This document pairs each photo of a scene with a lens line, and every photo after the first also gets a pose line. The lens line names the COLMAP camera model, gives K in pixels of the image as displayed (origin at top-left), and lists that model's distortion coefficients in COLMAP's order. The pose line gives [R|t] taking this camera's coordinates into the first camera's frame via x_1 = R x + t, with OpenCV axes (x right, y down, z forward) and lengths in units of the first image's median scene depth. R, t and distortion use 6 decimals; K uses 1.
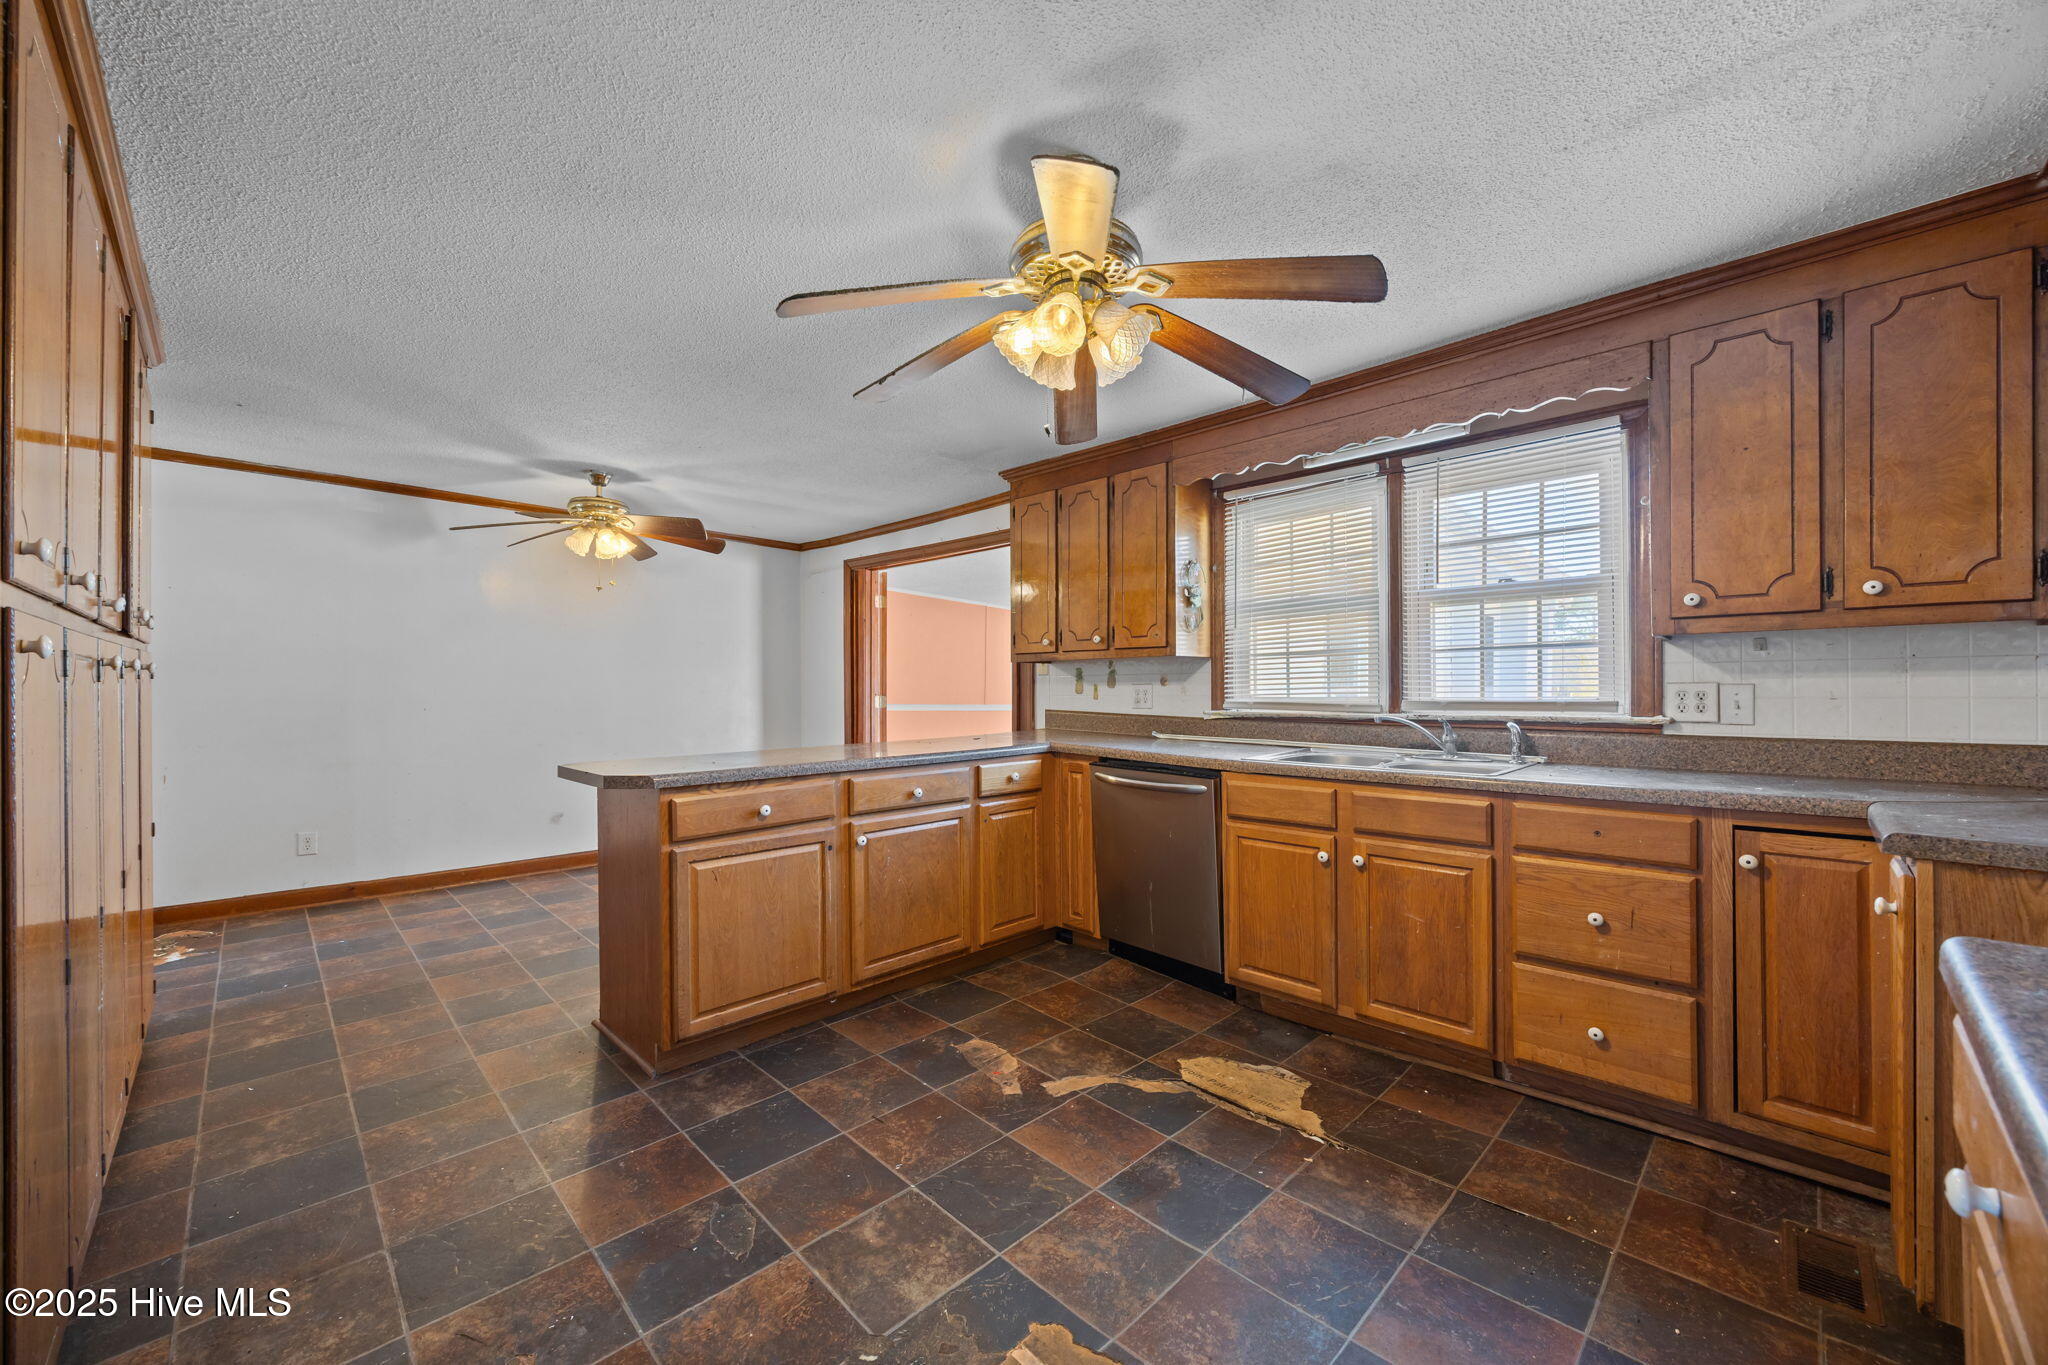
lens RADIAL K [[784.4, 0, 1024.4], [0, 784.4, 694.4], [0, 0, 1]] dist [-0.000910, 0.000427]
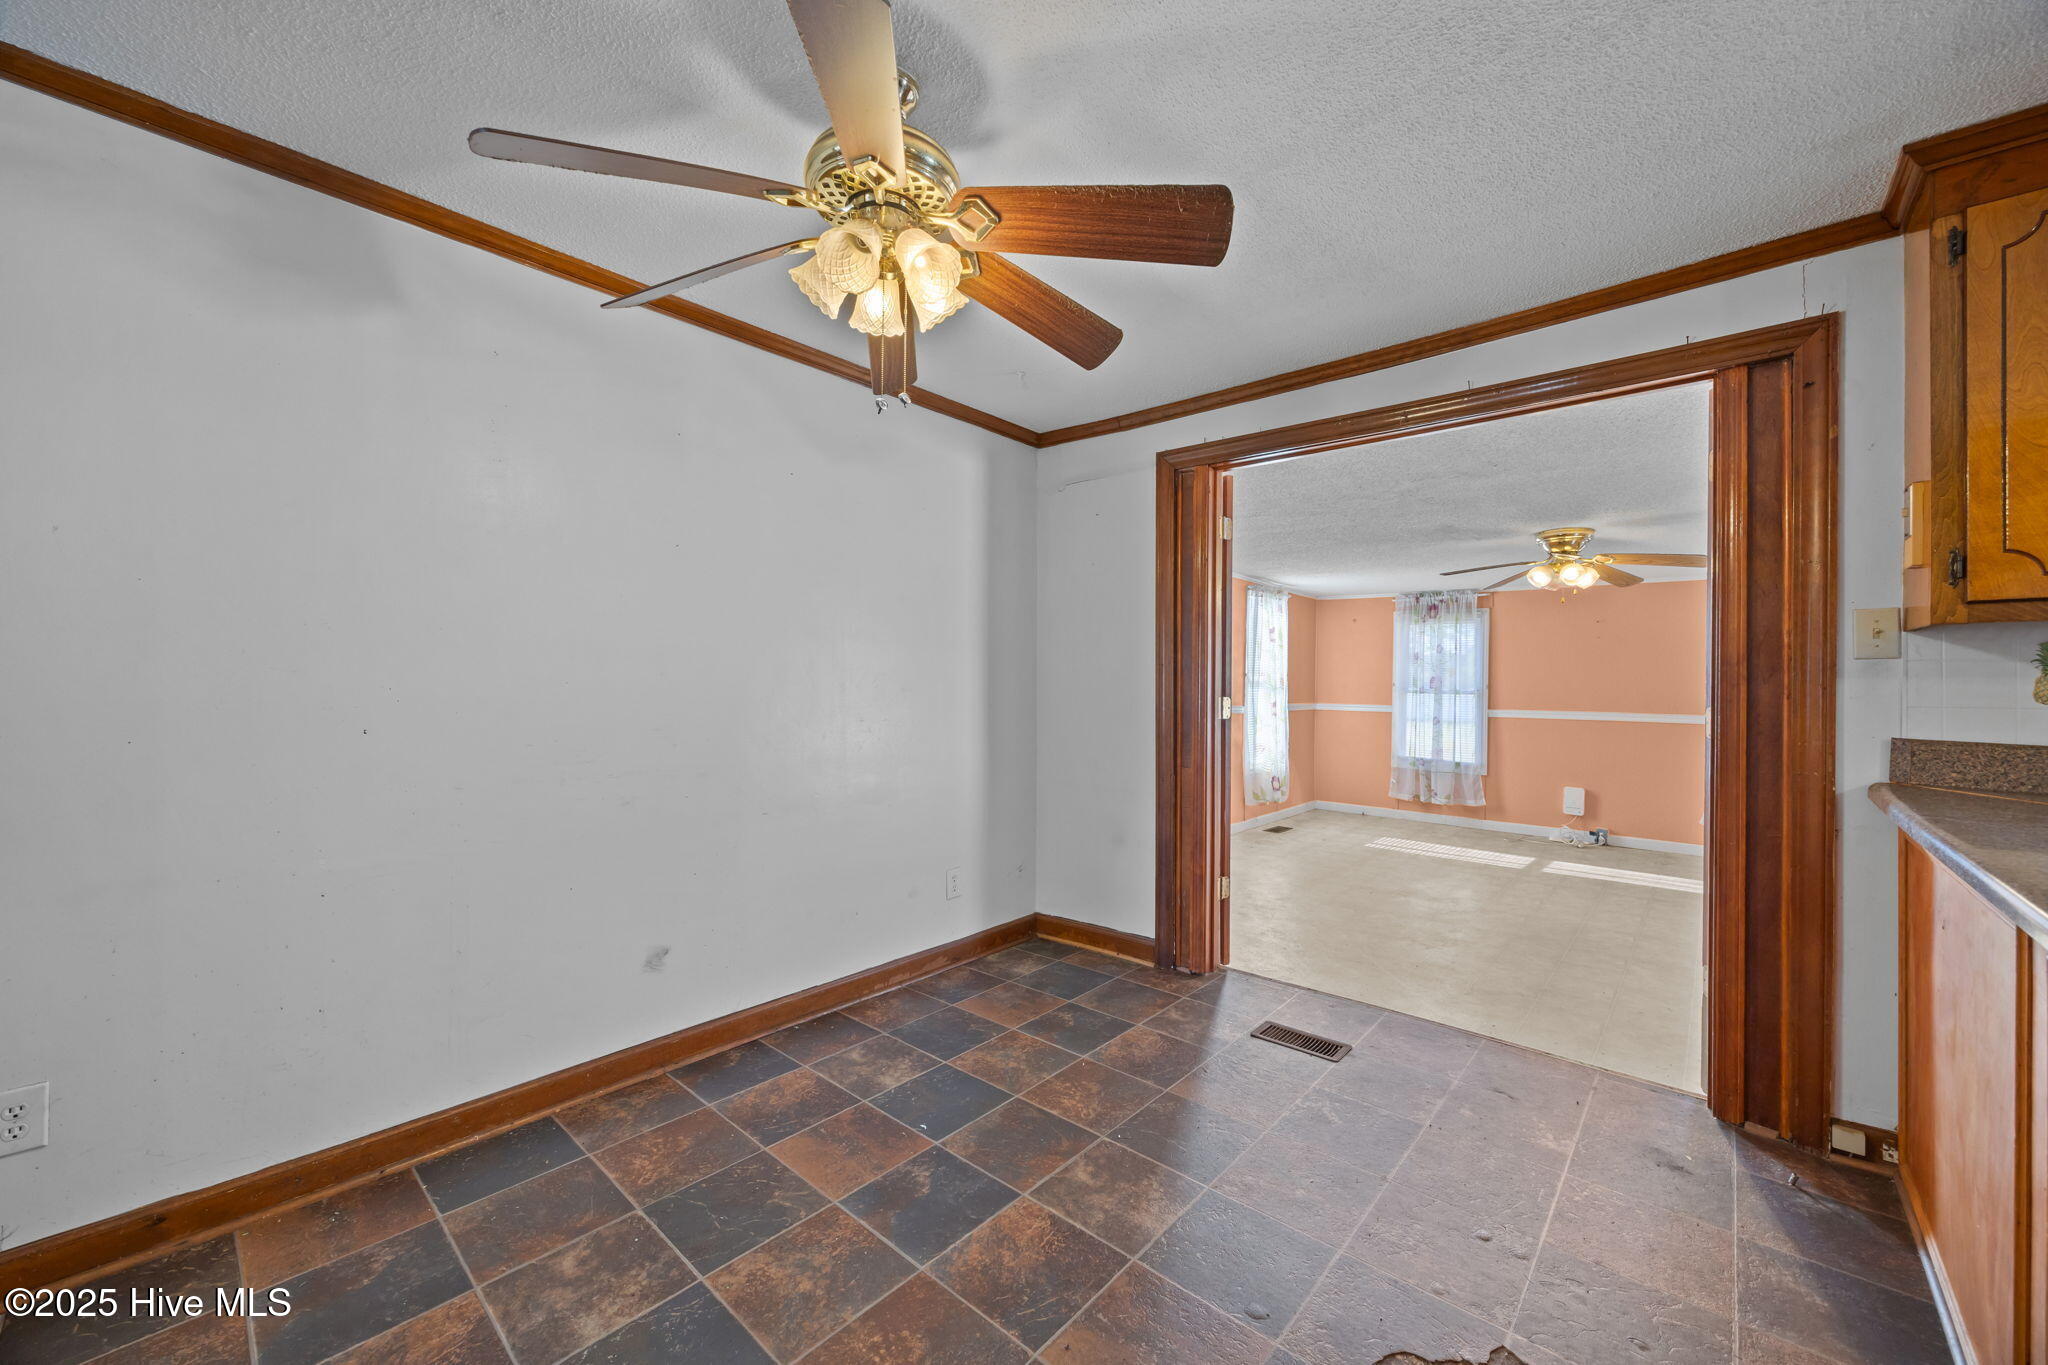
lens RADIAL K [[784.4, 0, 1033.8], [0, 784.4, 677.6], [0, 0, 1]] dist [-0.000910, 0.000427]
pose [[0.997975, -0.004267, 0.063461, -0.561497], [0.004234, 0.999991, 0.000662, -0.019550], [-0.063463, -0.000392, 0.997984, 0.718301]]
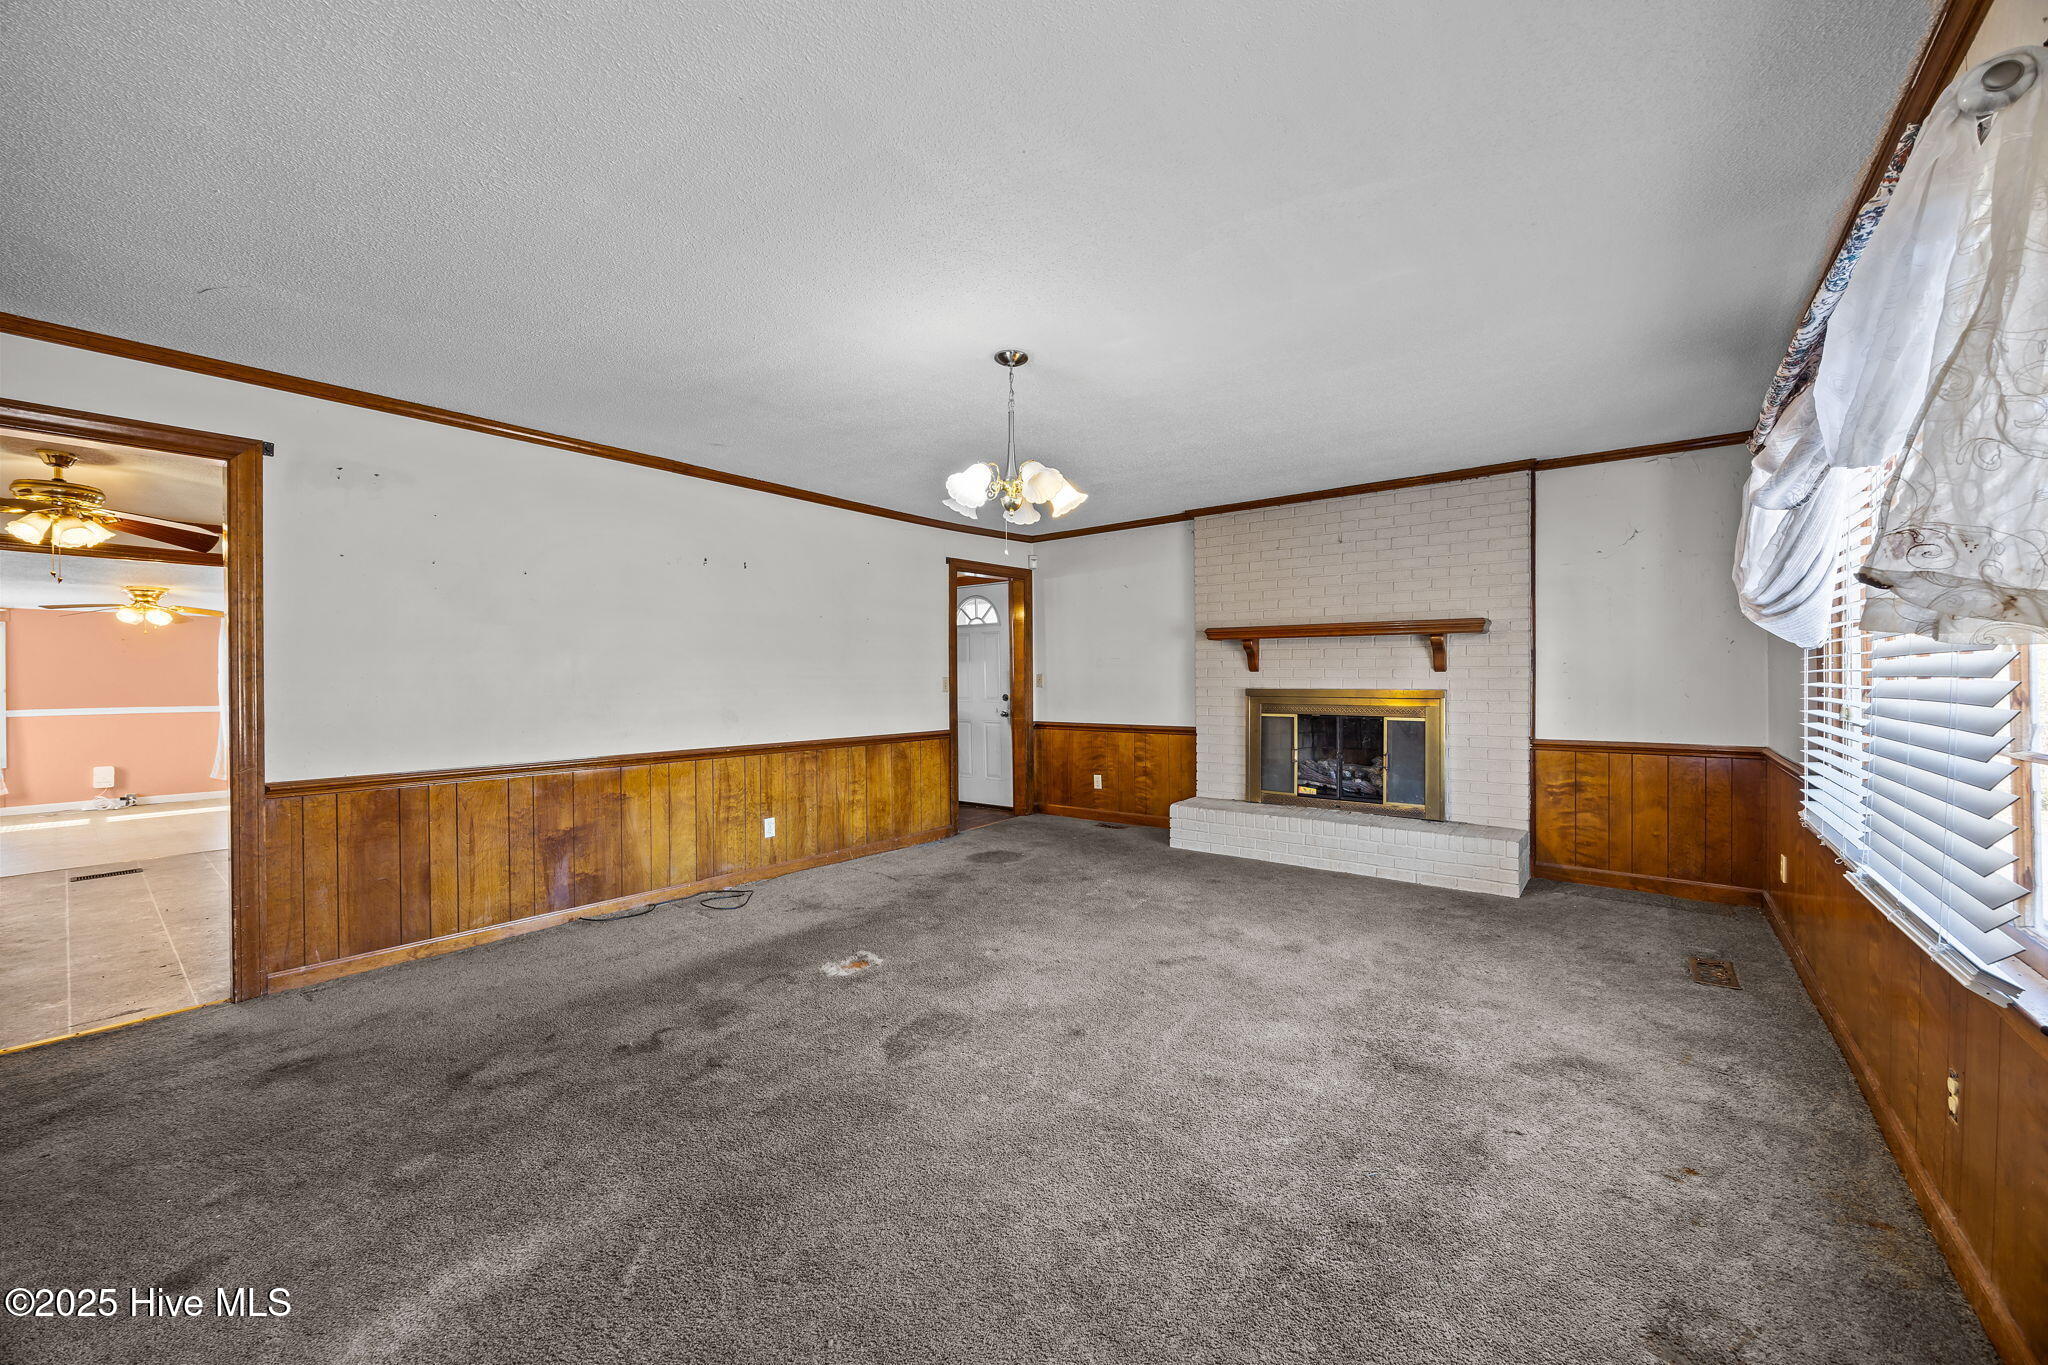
lens RADIAL K [[784.4, 0, 1015.5], [0, 784.4, 685.9], [0, 0, 1]] dist [-0.000910, 0.000427]
pose [[-0.105402, -0.018398, 0.994259, -1.755630], [0.001127, 0.999826, 0.018620, -0.041441], [-0.994429, 0.003083, -0.105363, 0.014328]]
